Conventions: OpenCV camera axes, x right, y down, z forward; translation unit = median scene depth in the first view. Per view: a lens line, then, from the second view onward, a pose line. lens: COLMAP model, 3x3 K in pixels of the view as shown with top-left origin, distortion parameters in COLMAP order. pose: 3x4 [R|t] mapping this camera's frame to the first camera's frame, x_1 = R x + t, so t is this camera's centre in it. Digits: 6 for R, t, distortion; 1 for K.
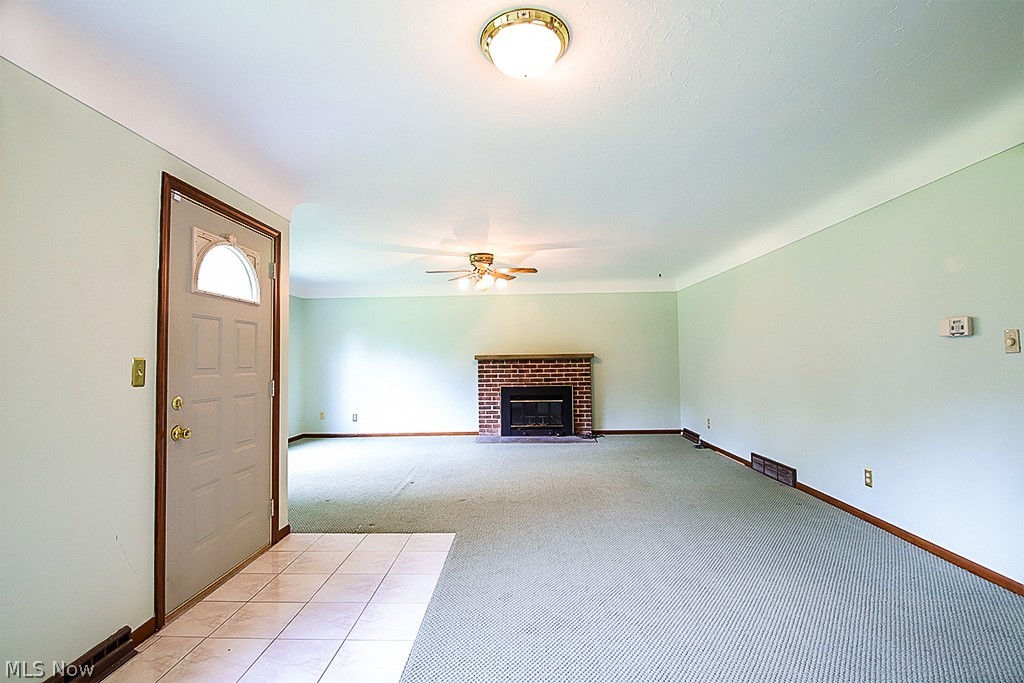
lens RADIAL K [[462.2, 0, 512.0], [0, 462.2, 341.5], [0, 0, 1]] dist [-0.019225, -0.000514]
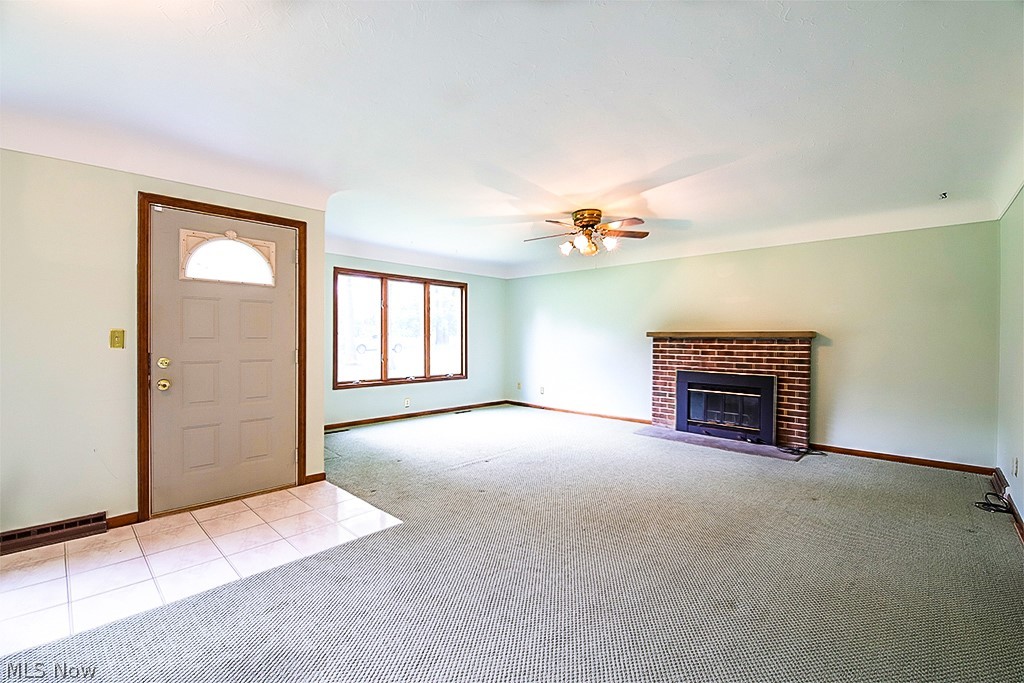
lens RADIAL K [[439.1, 0, 512.0], [0, 439.1, 341.5], [0, 0, 1]] dist [-0.007048, -0.007700]
pose [[0.742994, 0.025620, -0.668807, 0.276616], [0.008986, 0.998795, 0.048243, 0.006035], [0.669237, -0.041854, 0.741869, 0.227561]]
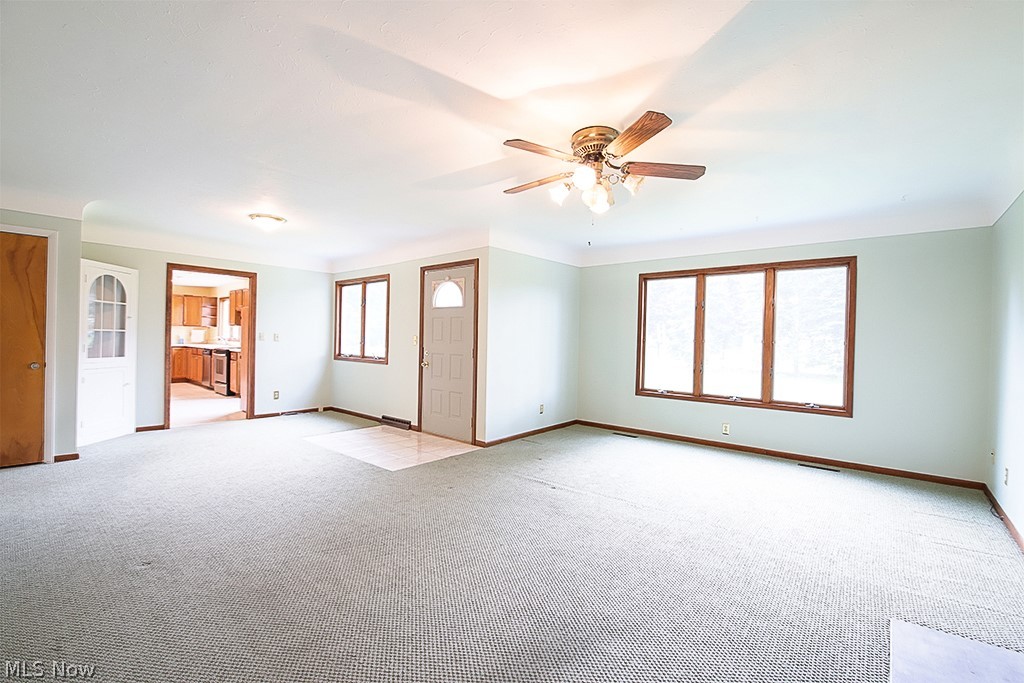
lens RADIAL K [[439.1, 0, 512.0], [0, 439.1, 341.5], [0, 0, 1]] dist [-0.007048, -0.007700]
pose [[-0.626868, 0.006060, -0.779102, 0.278338], [0.020609, 0.999749, -0.008806, 0.031810], [0.778853, -0.021576, -0.626836, 0.907191]]
